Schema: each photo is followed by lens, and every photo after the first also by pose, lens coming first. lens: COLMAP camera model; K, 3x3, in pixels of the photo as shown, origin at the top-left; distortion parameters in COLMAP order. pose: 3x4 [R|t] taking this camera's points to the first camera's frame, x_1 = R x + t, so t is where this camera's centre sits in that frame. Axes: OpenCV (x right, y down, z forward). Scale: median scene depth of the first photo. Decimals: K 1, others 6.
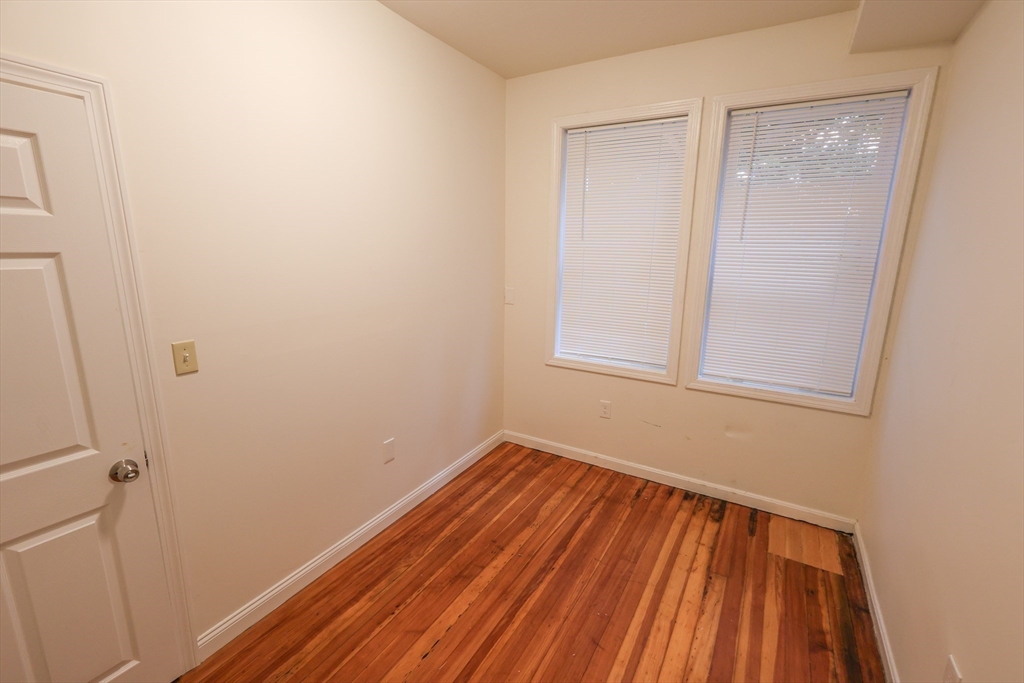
lens RADIAL K [[443.0, 0, 516.2], [0, 443.0, 342.3], [0, 0, 1]] dist [0.005072, -0.001452]
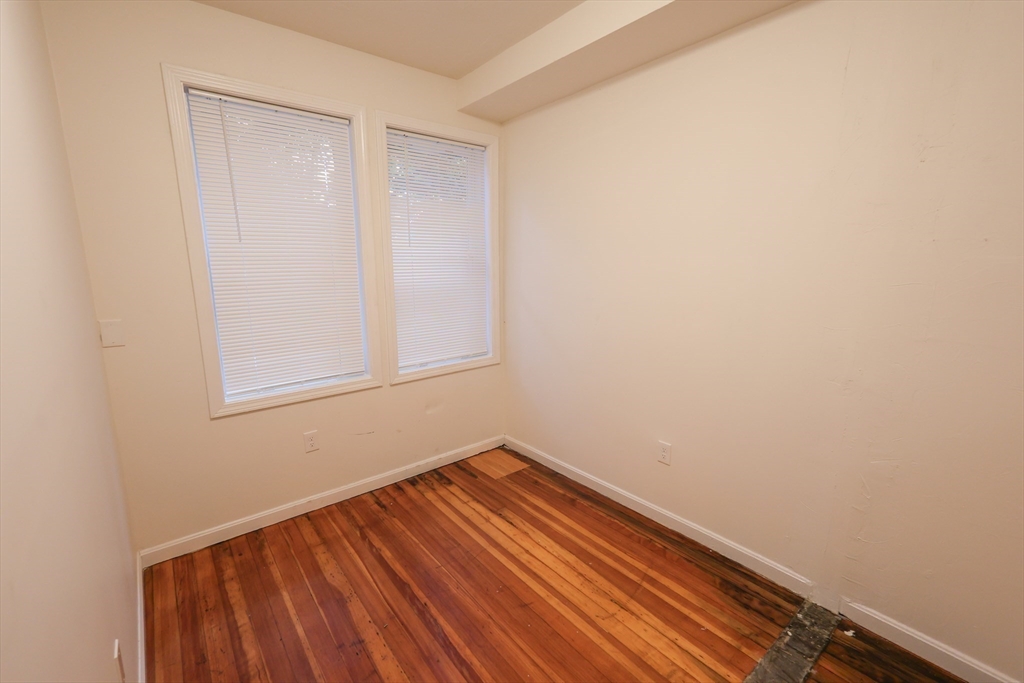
lens RADIAL K [[443.0, 0, 516.2], [0, 443.0, 341.4], [0, 0, 1]] dist [0.005072, -0.001452]
pose [[0.342779, -0.189745, 0.920054, -0.511892], [0.210978, 0.969920, 0.121426, -0.068510], [-0.915418, 0.152489, 0.372500, 0.363623]]
